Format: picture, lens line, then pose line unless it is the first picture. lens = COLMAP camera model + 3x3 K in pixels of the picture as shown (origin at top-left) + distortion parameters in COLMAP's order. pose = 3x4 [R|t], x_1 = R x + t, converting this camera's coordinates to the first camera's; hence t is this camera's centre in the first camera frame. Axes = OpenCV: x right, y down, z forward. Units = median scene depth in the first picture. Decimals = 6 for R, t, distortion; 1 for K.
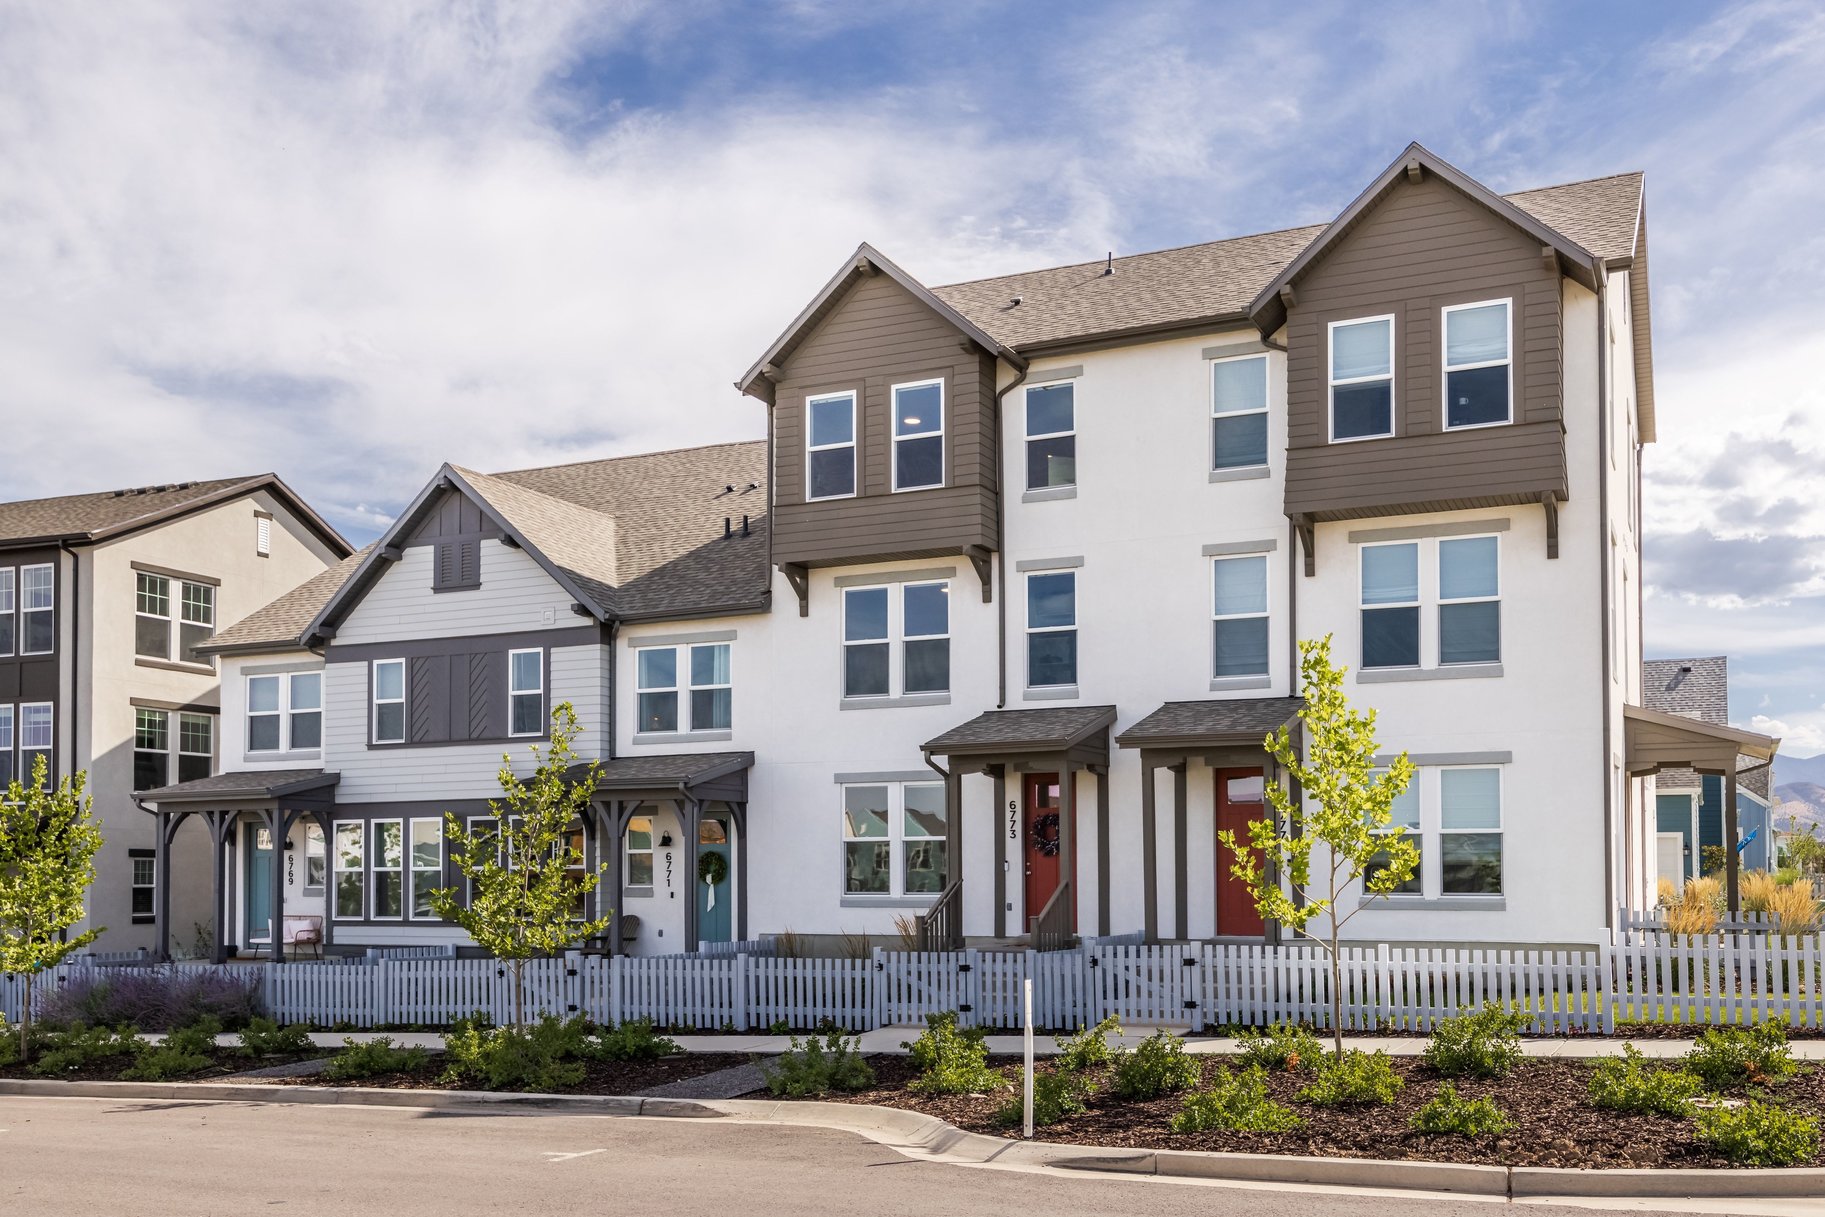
lens RADIAL K [[1598.3, 0, 1050.1], [0, 1598.3, 831.2], [0, 0, 1]] dist [0.015638, 0.009025]
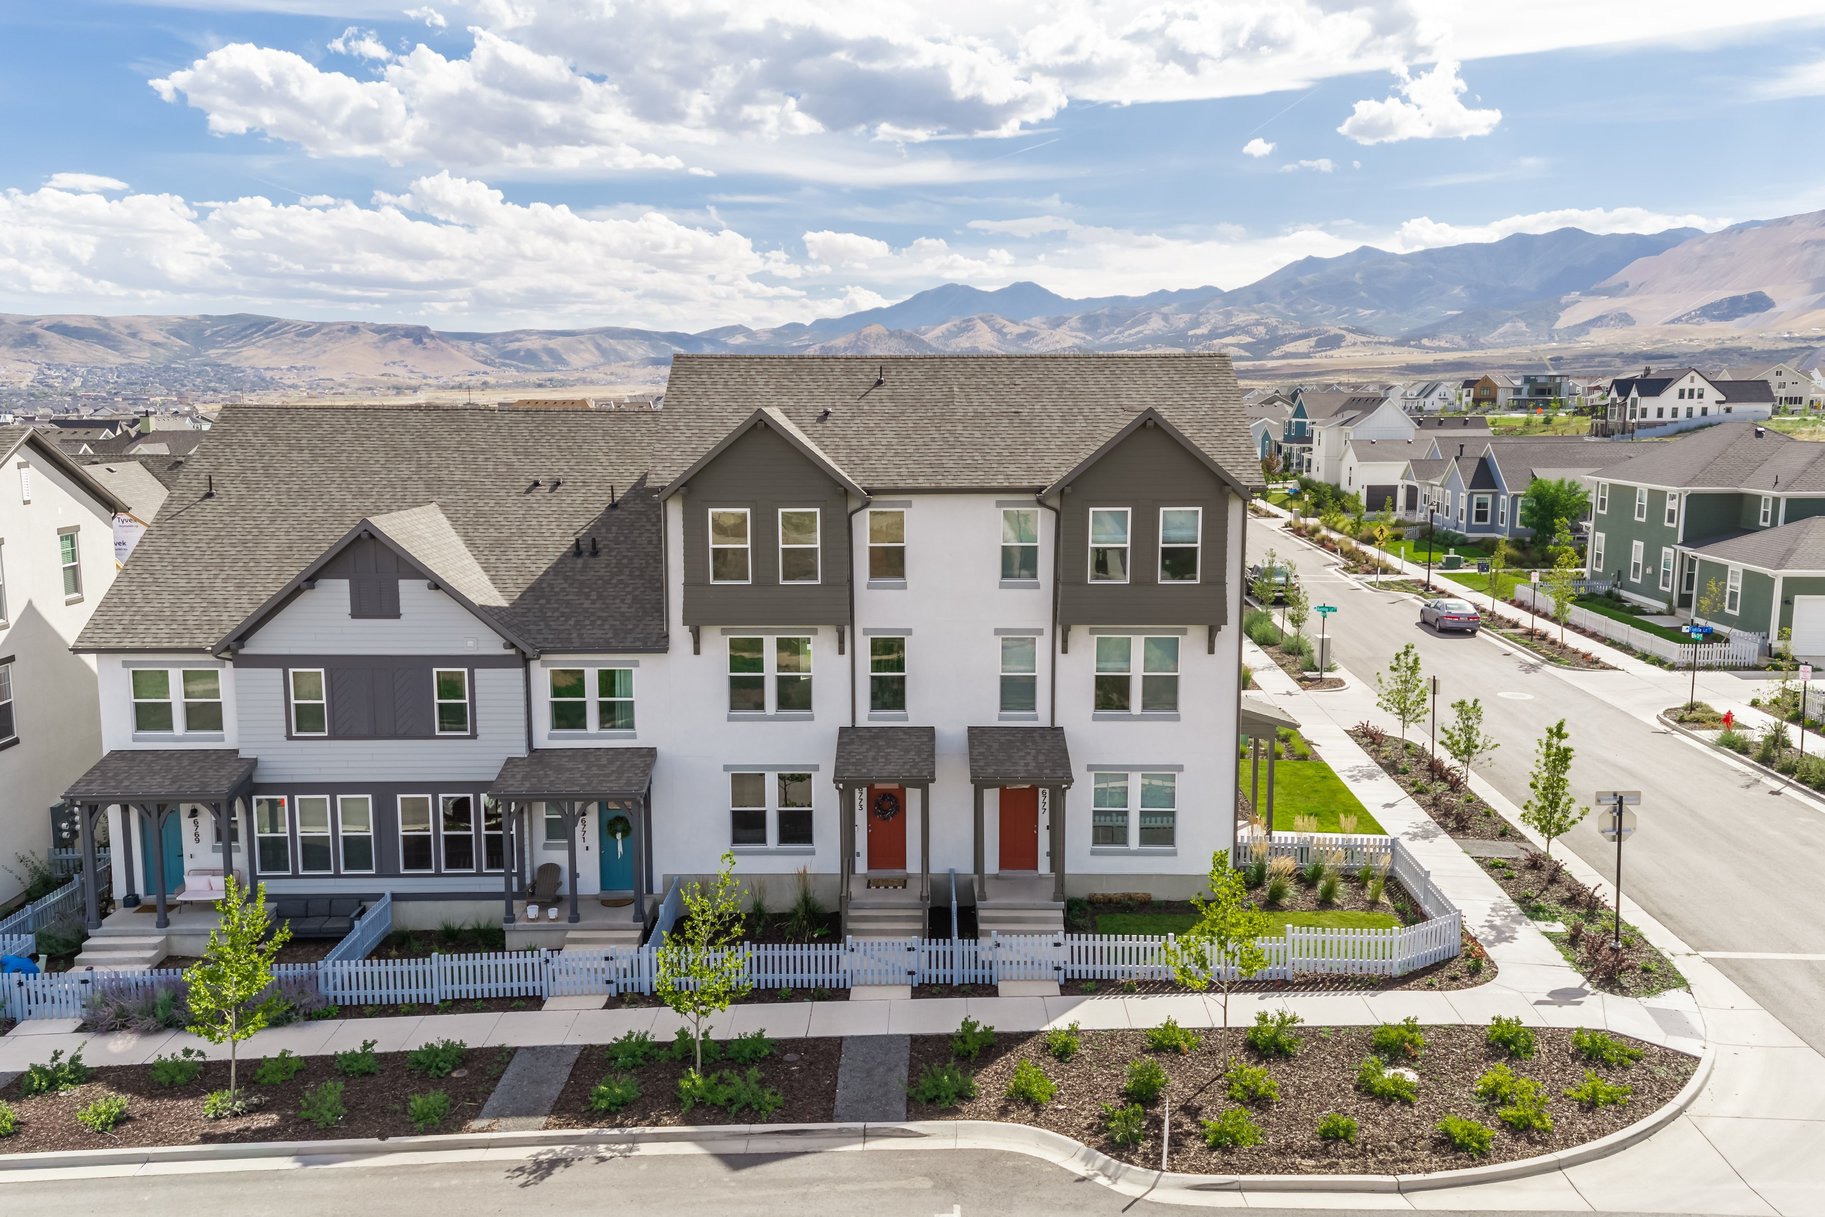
lens RADIAL K [[1487.6, 0, 912.5], [0, 1487.6, 608.5], [0, 0, 1]] dist [0.102509, -0.012711]
pose [[0.920766, -0.052258, 0.386598, -0.505292], [-0.013145, 0.986269, 0.164624, -0.409900], [-0.389893, -0.156662, 0.907436, -0.260920]]
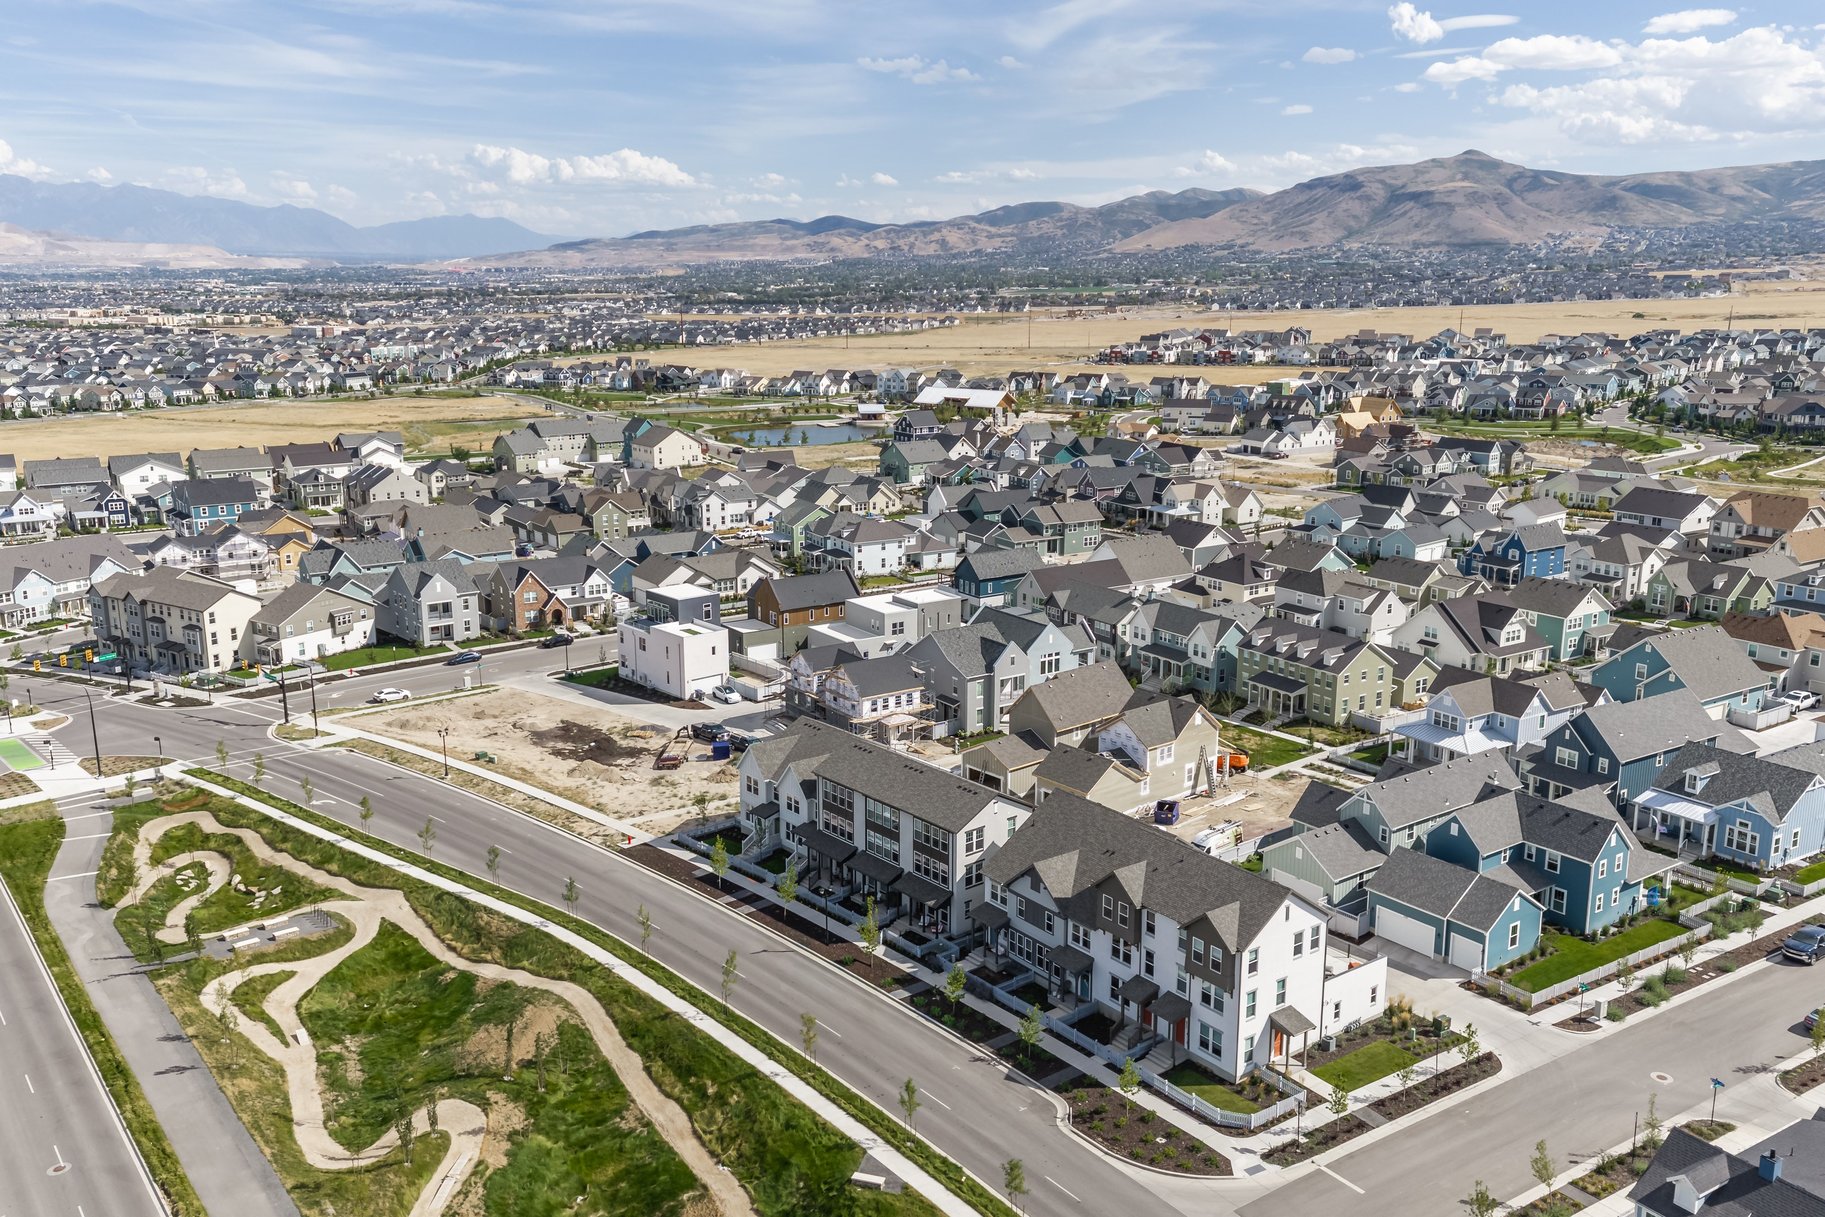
lens RADIAL K [[1538.7, 0, 912.5], [0, 1538.7, 608.5], [0, 0, 1]] dist [0.095299, -0.012091]
pose [[0.865964, 0.117040, -0.486218, 1.397008], [0.010156, 0.967913, 0.251079, -2.148549], [0.500004, -0.222364, 0.836989, -2.698700]]
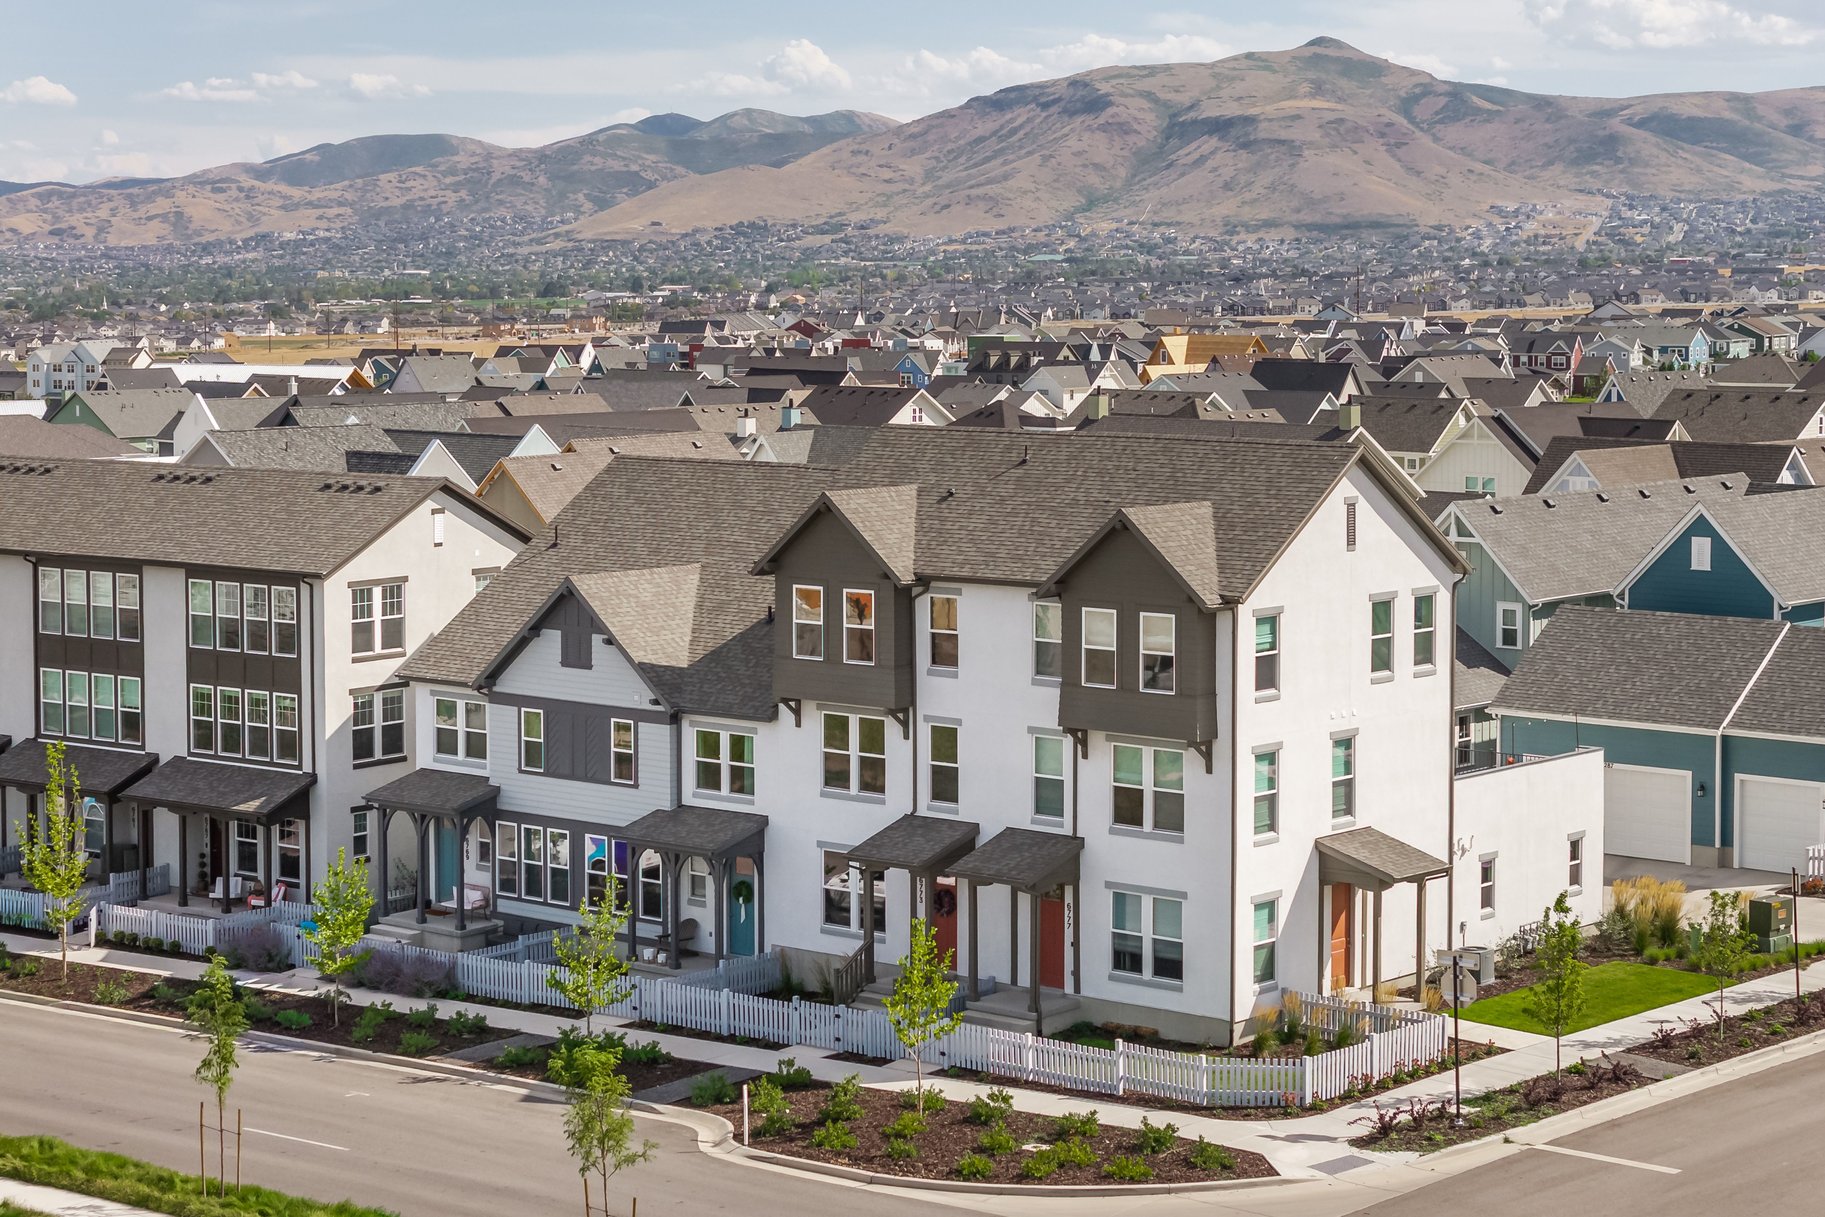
lens RADIAL K [[3630.2, 0, 905.9], [0, 3630.2, 463.8], [0, 0, 1]] dist [0.012862, 0.268645]
pose [[0.953236, 0.020454, -0.301533, 0.948736], [0.005924, 0.996251, 0.086306, -0.676381], [0.302168, -0.084056, 0.949542, -2.109626]]
